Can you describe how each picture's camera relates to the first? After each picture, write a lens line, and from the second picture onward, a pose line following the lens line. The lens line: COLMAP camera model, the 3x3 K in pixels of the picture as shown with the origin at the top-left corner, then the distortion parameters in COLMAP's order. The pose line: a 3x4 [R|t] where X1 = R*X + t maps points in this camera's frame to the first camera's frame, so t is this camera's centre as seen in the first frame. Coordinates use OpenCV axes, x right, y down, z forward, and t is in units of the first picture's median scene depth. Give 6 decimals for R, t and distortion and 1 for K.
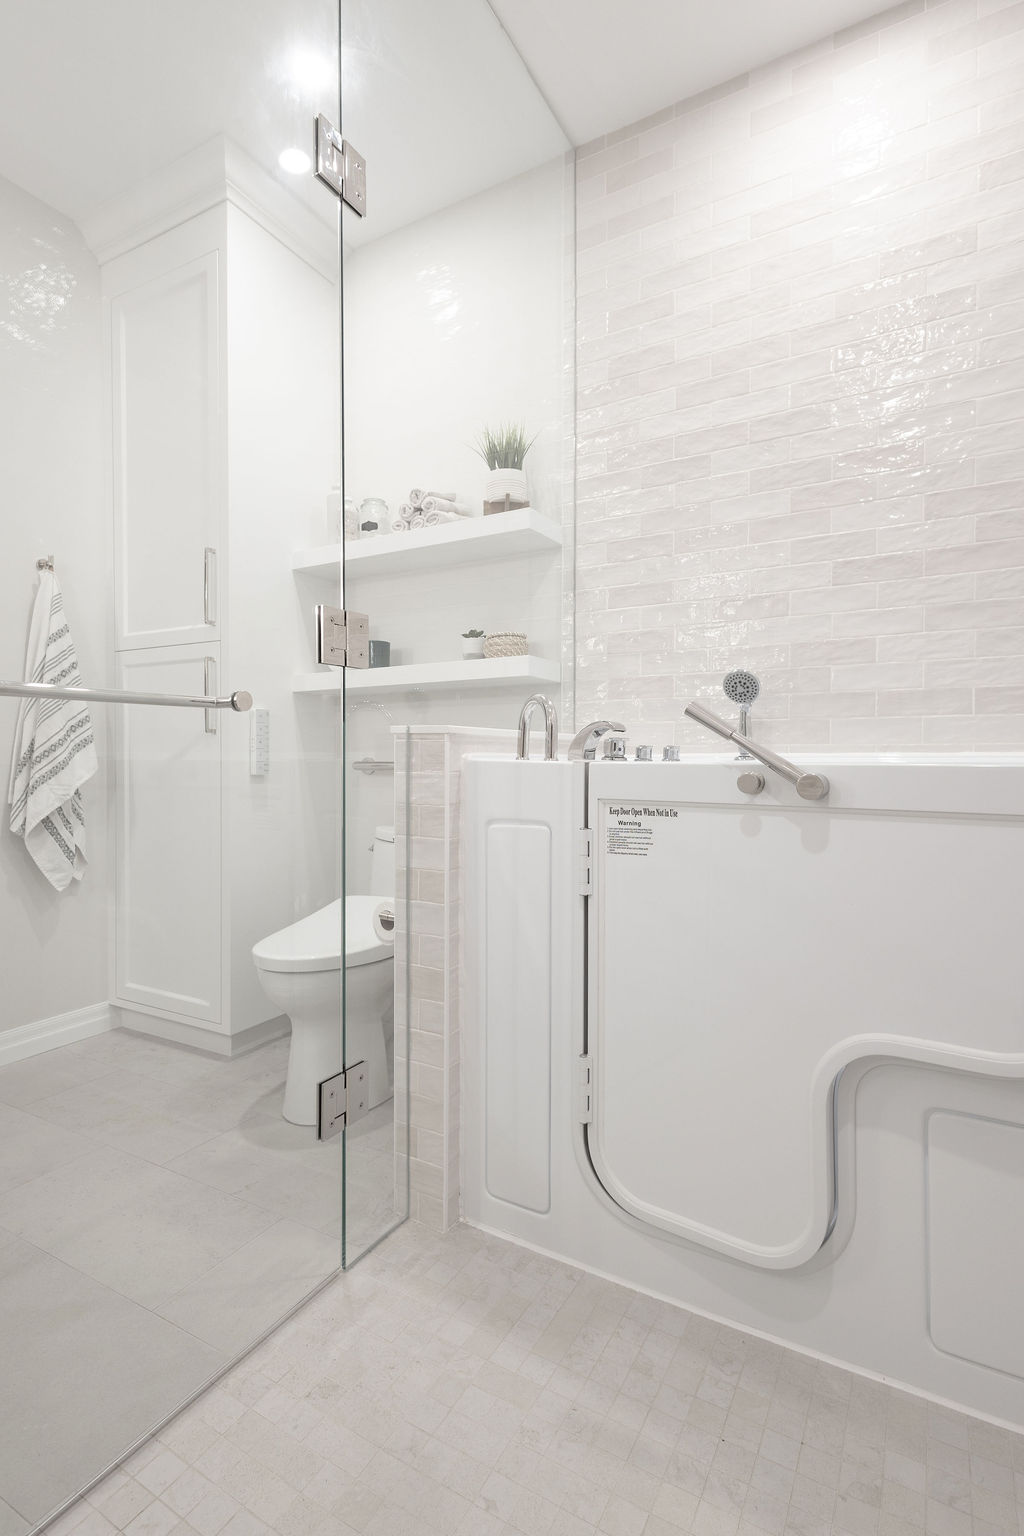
lens RADIAL K [[746.3, 0, 512.0], [0, 746.3, 768.0], [0, 0, 1]] dist [0.007329, 0.000368]
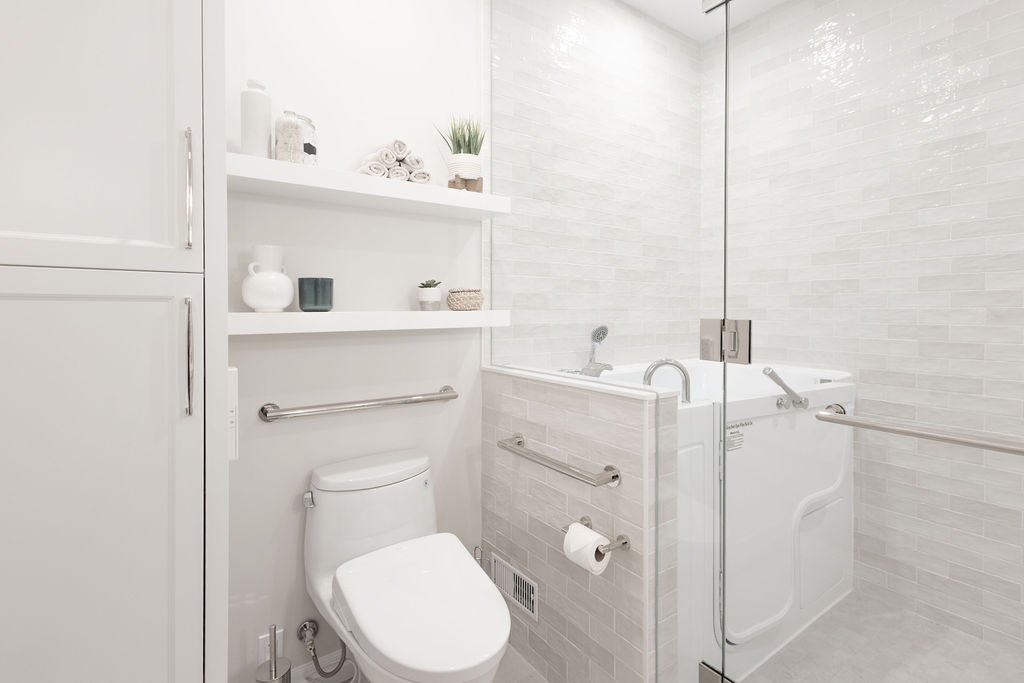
lens RADIAL K [[493.2, 0, 525.0], [0, 493.2, 315.3], [0, 0, 1]] dist [0.003922, 0.000578]
pose [[0.412281, -0.007241, 0.911028, -0.732883], [0.013066, 0.999913, 0.002034, -0.141555], [-0.910963, 0.011065, 0.412339, 0.609305]]
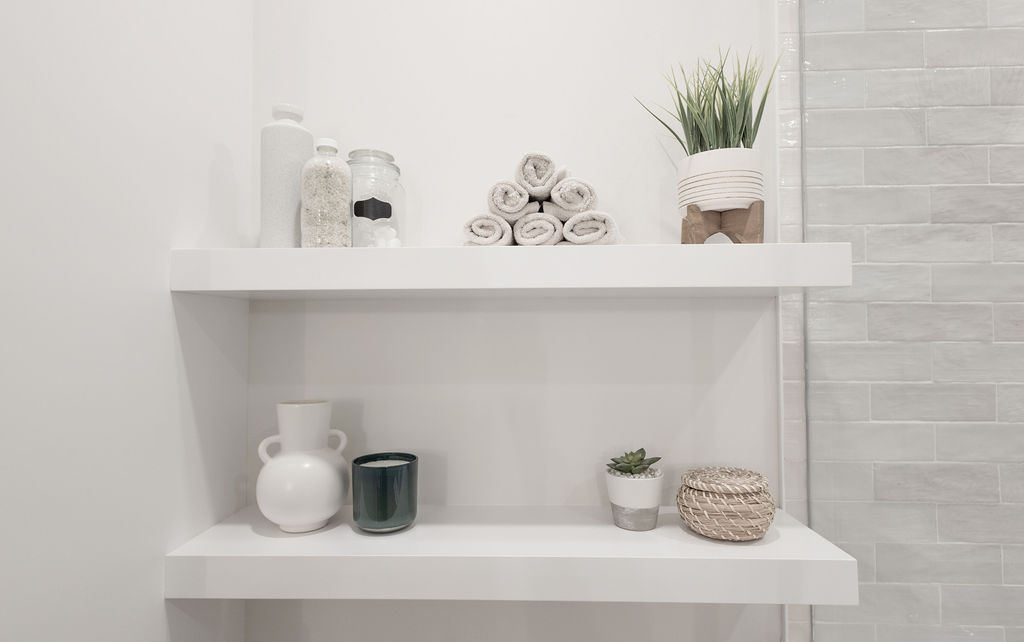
lens RADIAL K [[523.0, 0, 512.0], [0, 523.0, 321.0], [0, 0, 1]] dist [0.009533, 0.000264]
pose [[0.885083, 0.018013, 0.465085, -0.309943], [0.006136, 0.998712, -0.050357, -0.277097], [-0.465393, 0.047424, 0.883833, 0.789664]]
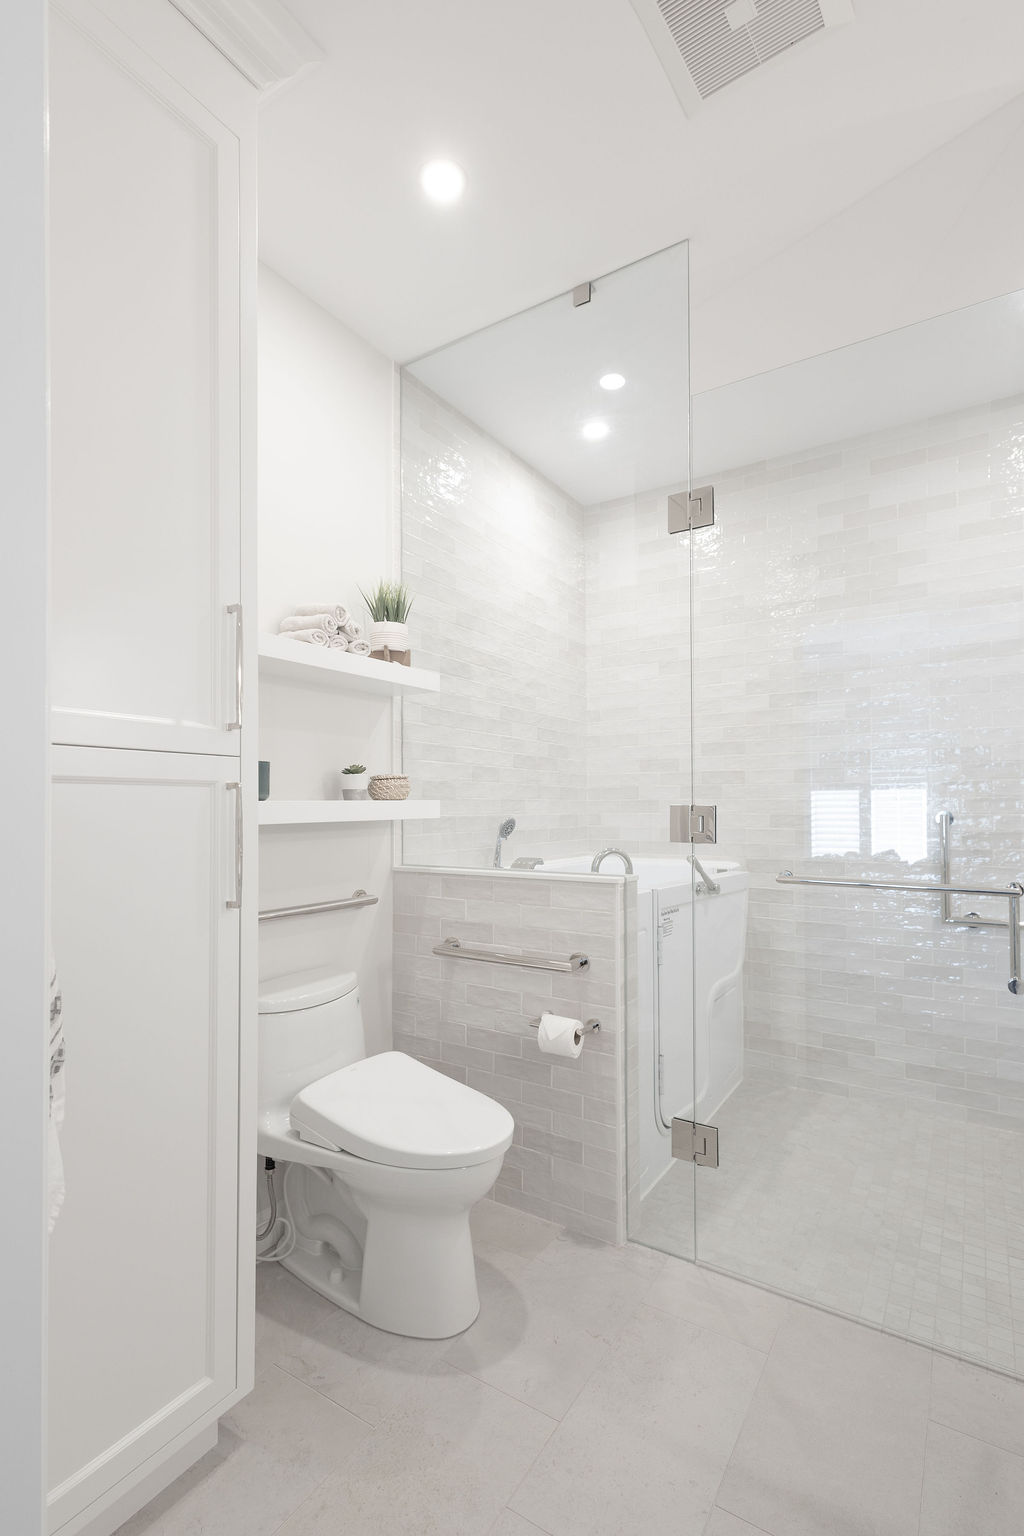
lens RADIAL K [[719.2, 0, 511.4], [0, 719.2, 796.1], [0, 0, 1]] dist [0.008930, 0.000772]
pose [[0.054603, 0.016144, 0.998378, -1.060641], [0.017978, 0.999691, -0.017149, -0.134305], [-0.998346, 0.018885, 0.054296, 0.810234]]
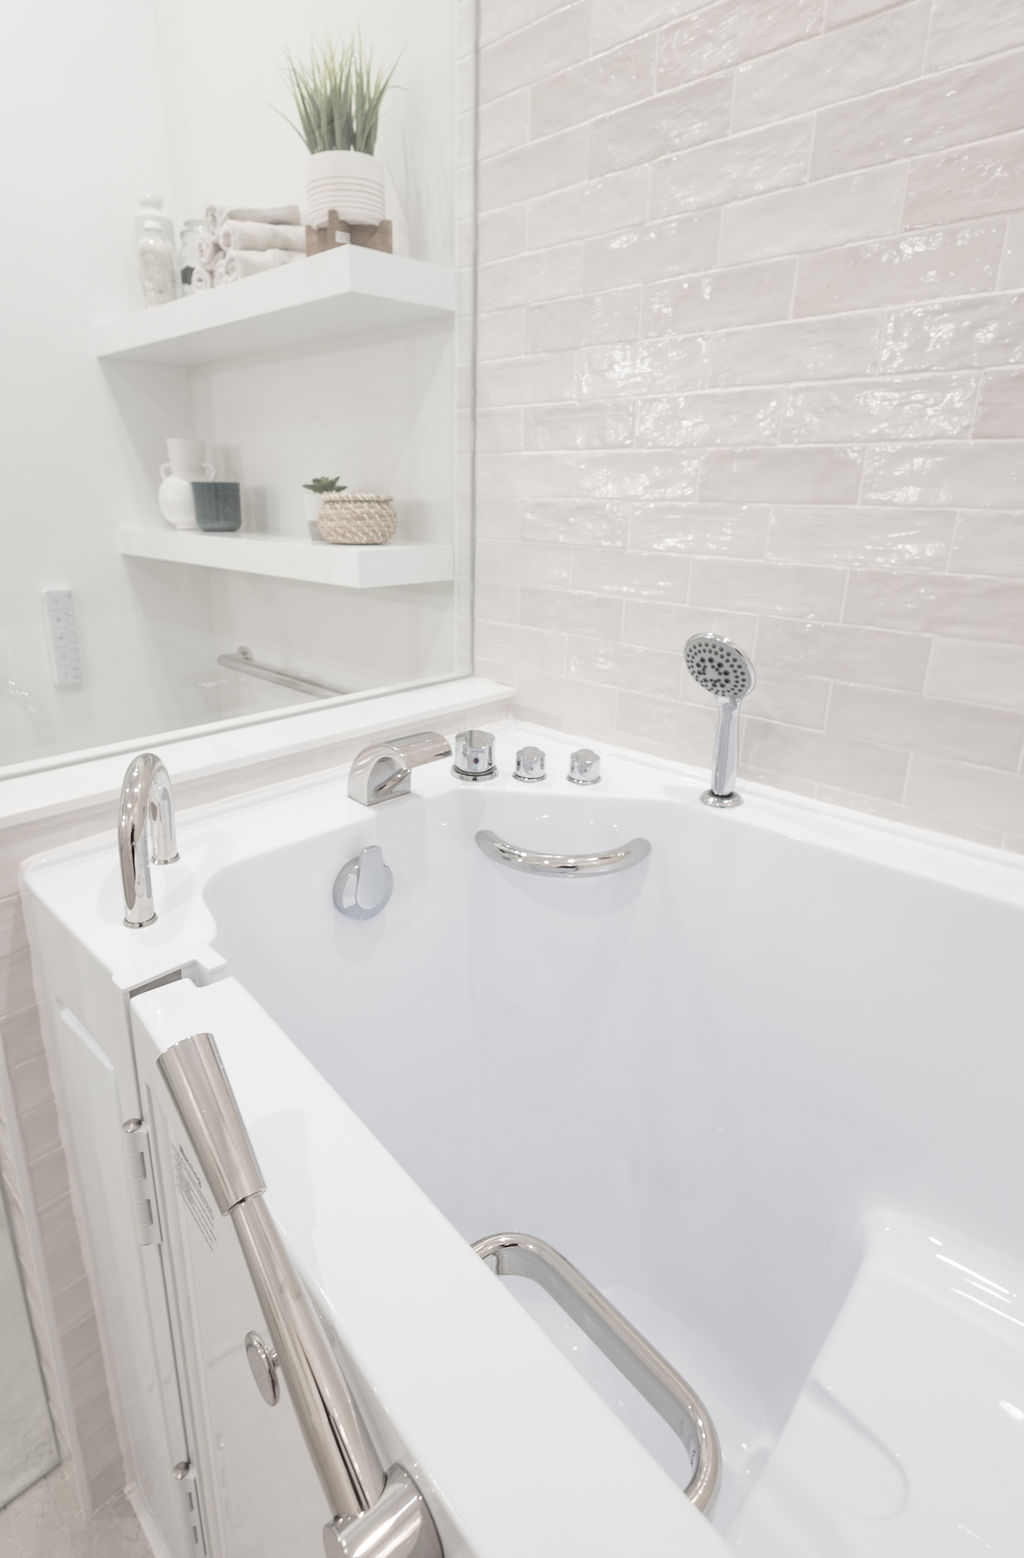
lens RADIAL K [[790.2, 0, 507.6], [0, 790.2, 736.5], [0, 0, 1]] dist [0.001873, 0.000439]
pose [[0.968468, 0.089893, -0.232357, 0.268522], [-0.021370, 0.959173, 0.282010, -0.182414], [0.248222, -0.268152, 0.930849, 0.447749]]
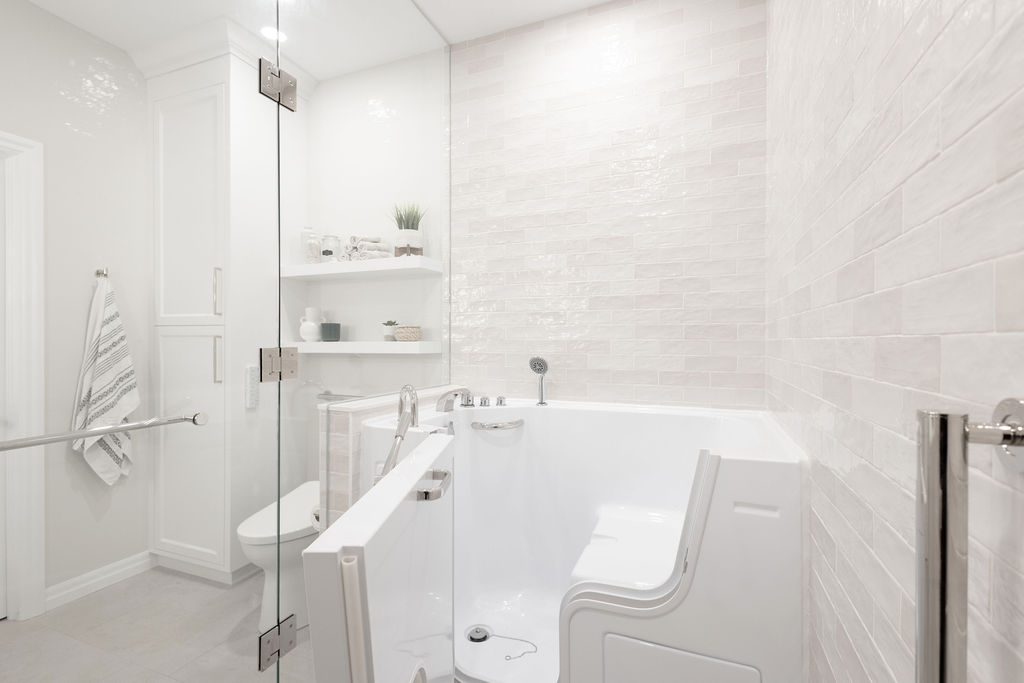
lens RADIAL K [[452.3, 0, 519.8], [0, 452.3, 347.9], [0, 0, 1]] dist [0.007411, -0.000290]
pose [[0.989699, 0.005985, 0.143036, 0.099341], [-0.004846, 0.999954, -0.008310, -0.127176], [-0.143079, 0.007532, 0.989683, -0.045801]]
